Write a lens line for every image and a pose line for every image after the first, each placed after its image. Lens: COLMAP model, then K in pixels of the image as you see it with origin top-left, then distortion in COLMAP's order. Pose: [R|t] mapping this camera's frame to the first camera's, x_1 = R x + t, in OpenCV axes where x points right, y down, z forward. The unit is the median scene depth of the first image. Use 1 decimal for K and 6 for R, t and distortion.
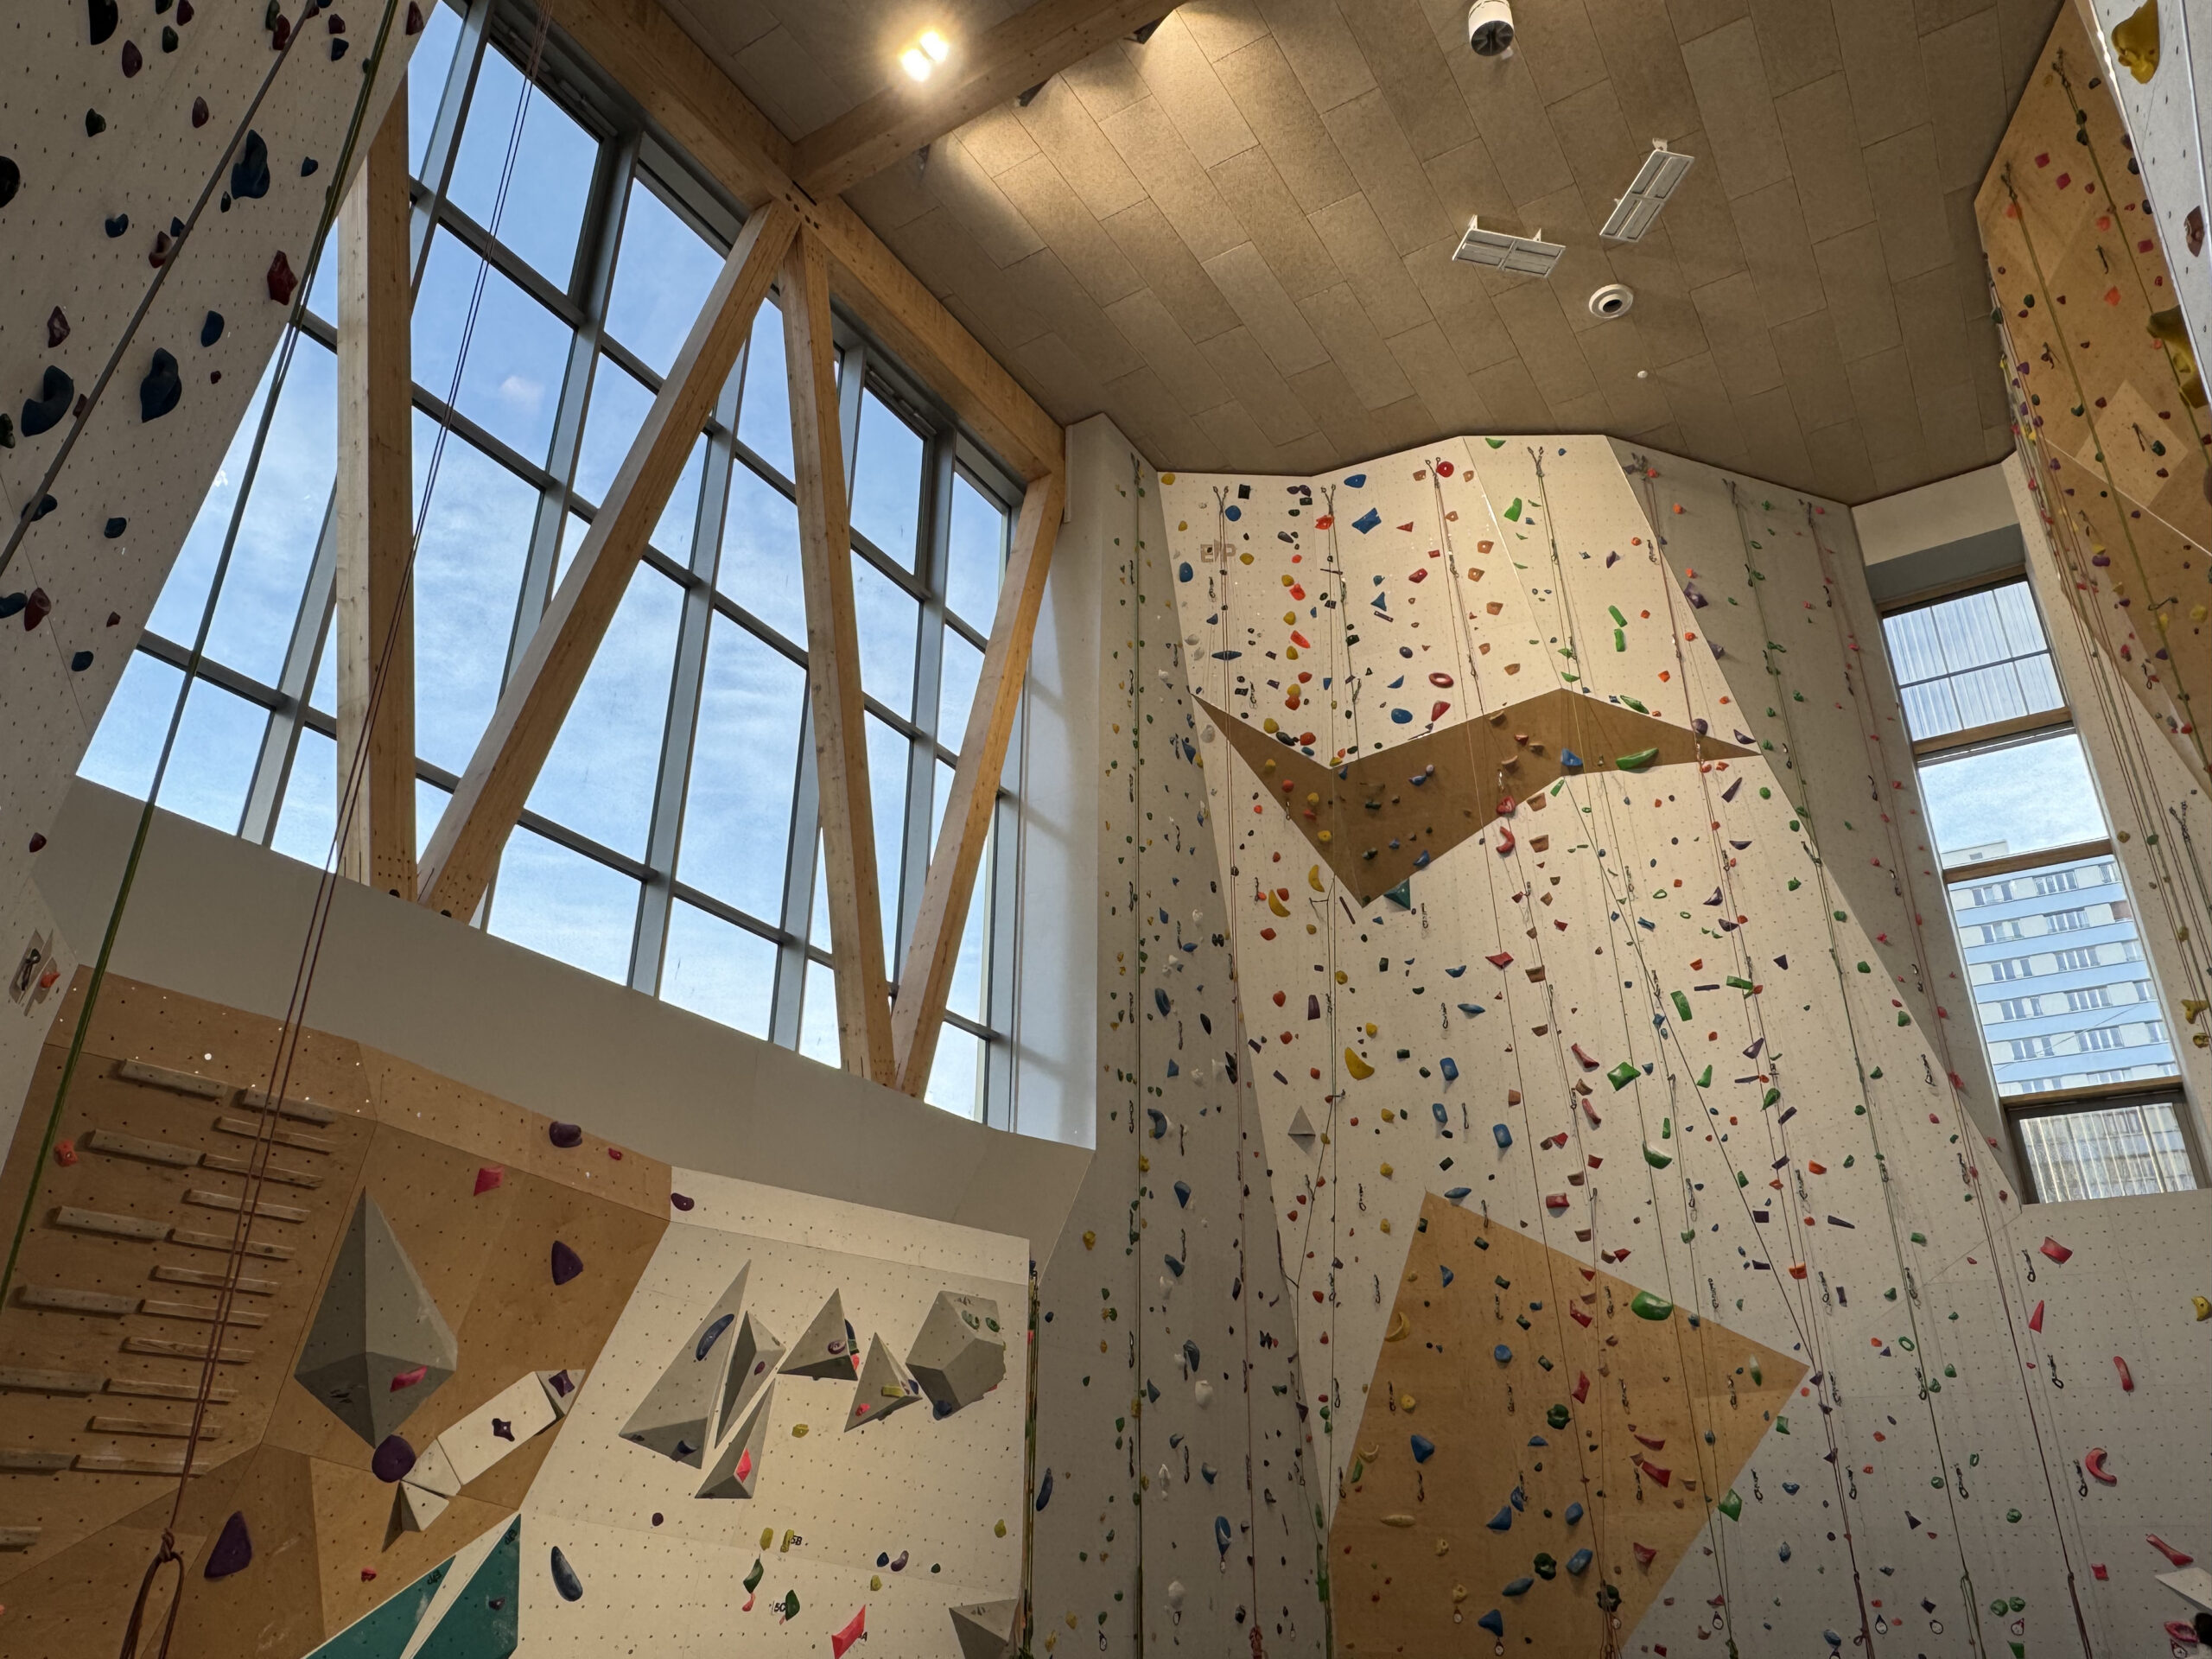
lens RADIAL K [[1515.9, 0, 1094.9], [0, 1515.9, 824.1], [0, 0, 1]] dist [-0.008333, -0.001589]
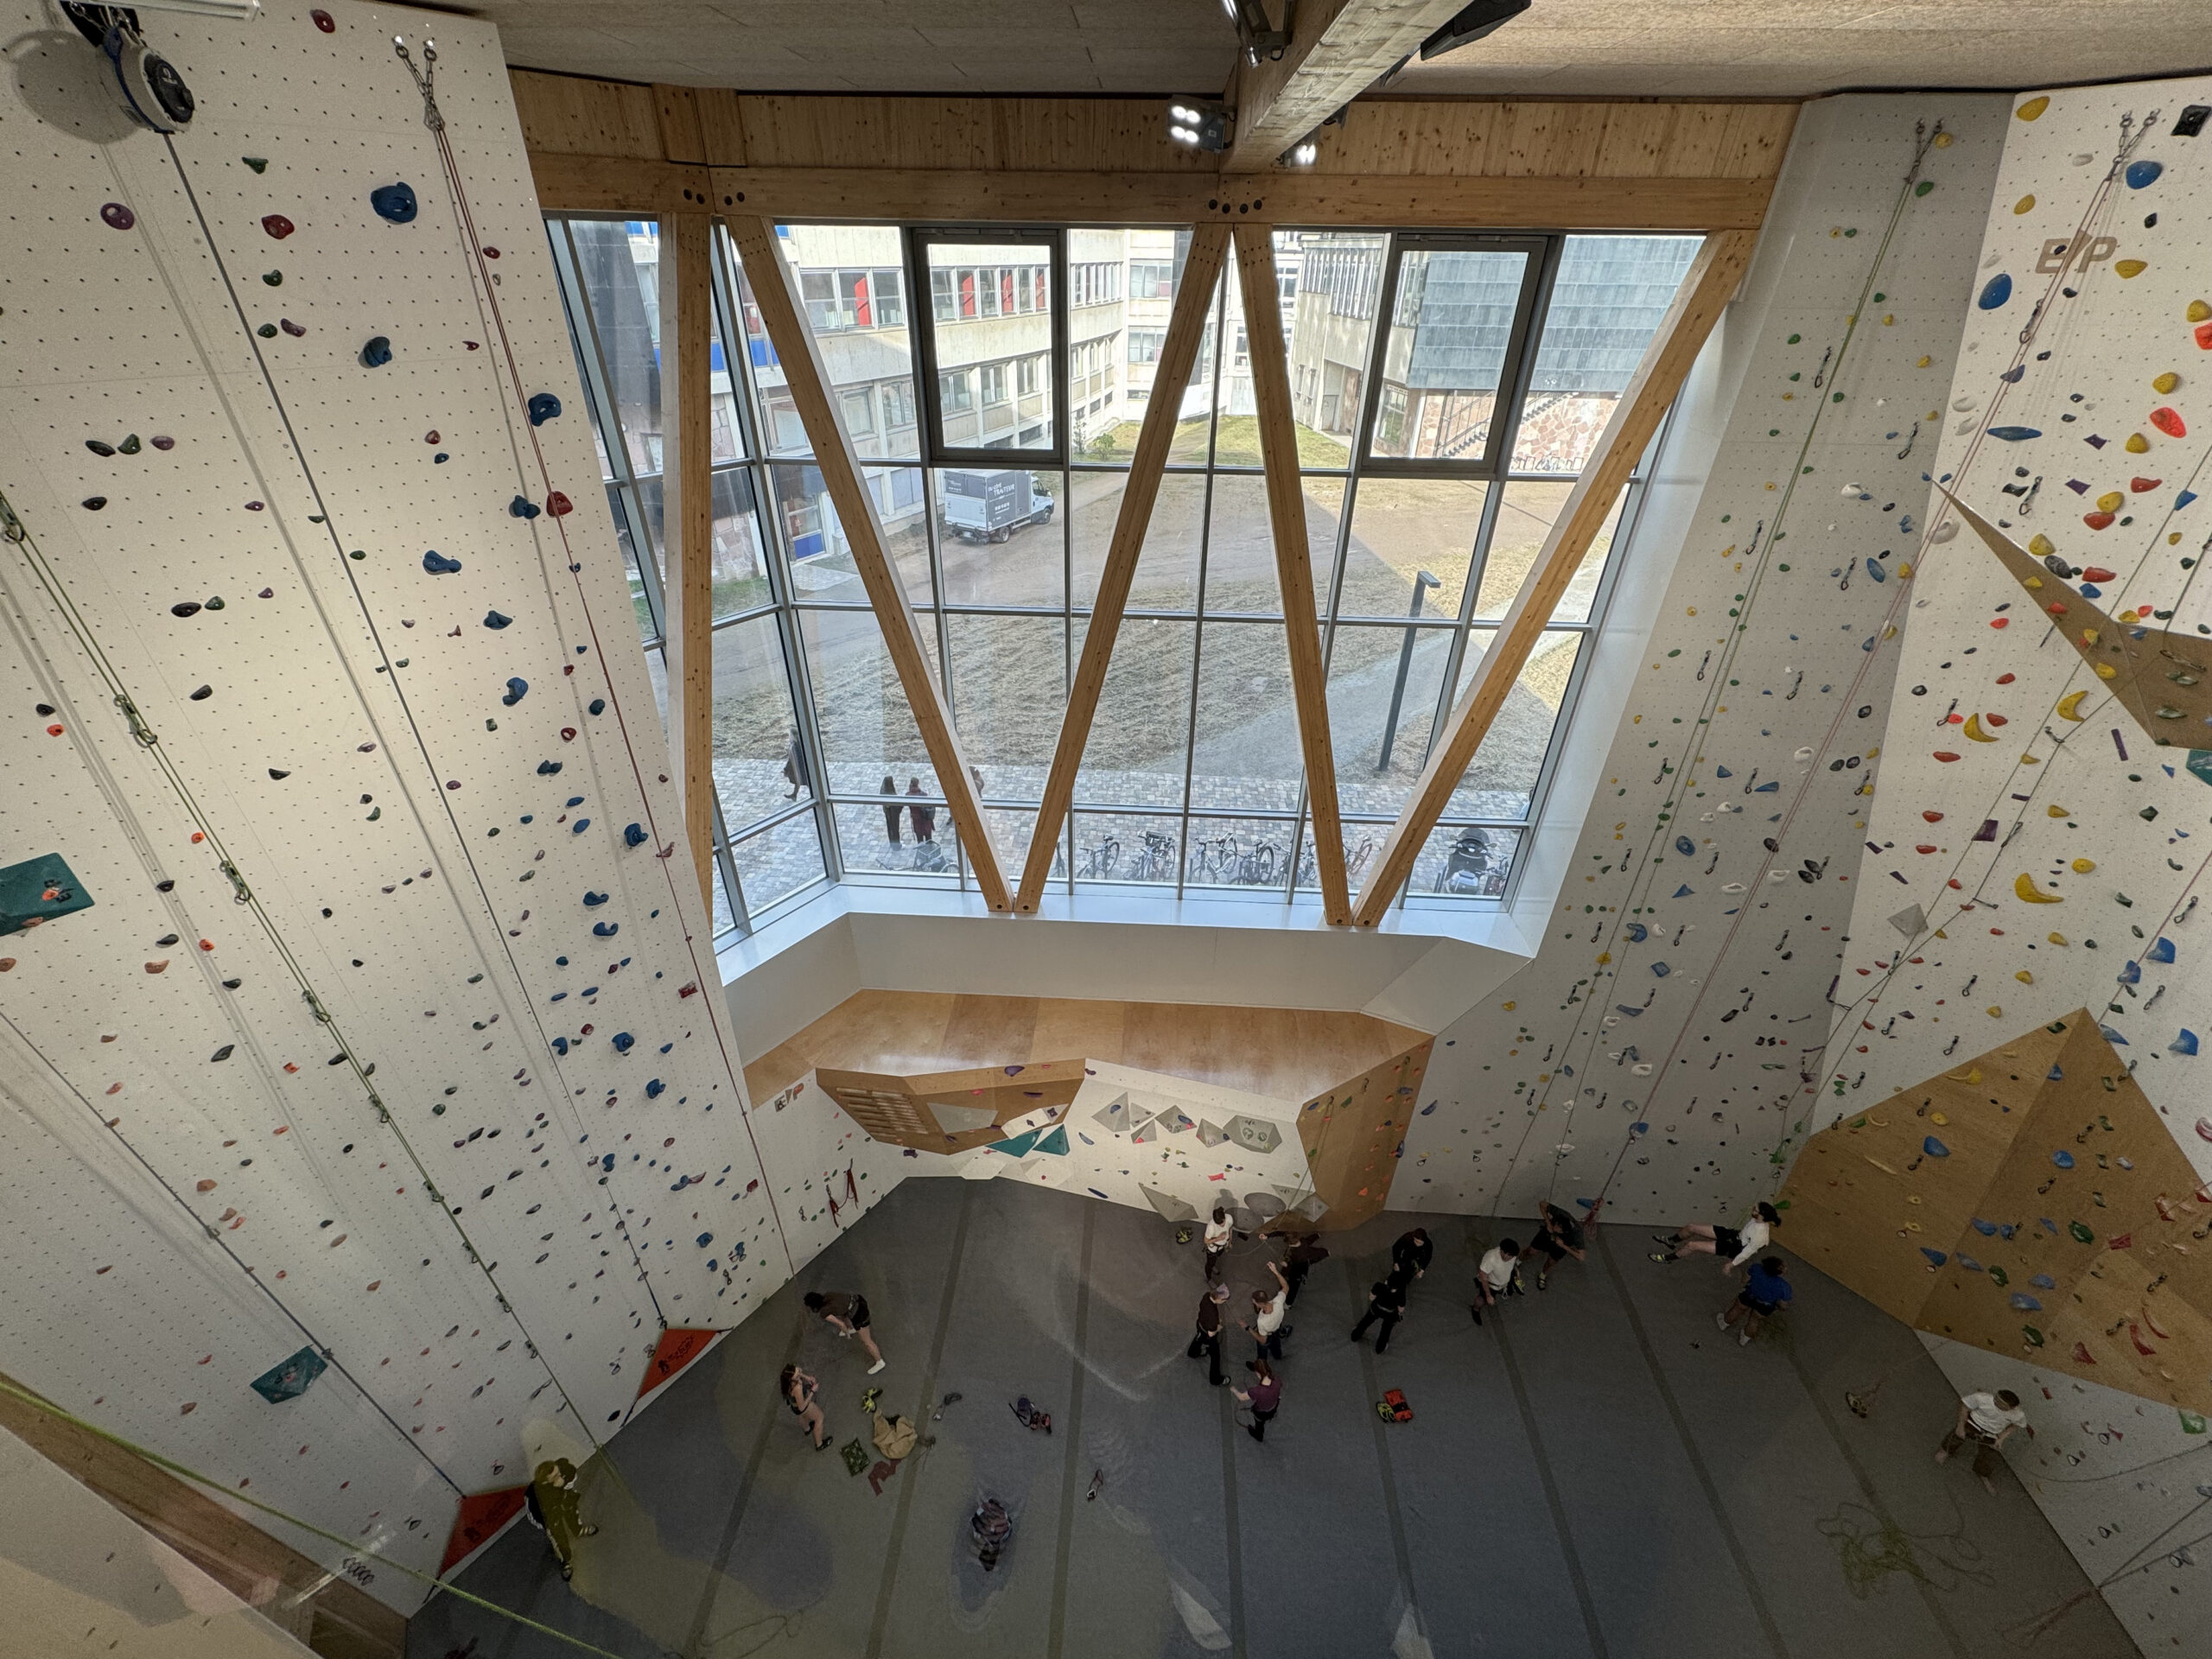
lens RADIAL K [[879.9, 0, 1107.9], [0, 879.9, 842.1], [0, 0, 1]] dist [0.001918, 0.000288]
pose [[0.496593, 0.469048, -0.730335, 0.271040], [0.361242, 0.653398, 0.665264, -0.419271], [0.789240, -0.594193, 0.155033, 0.489818]]
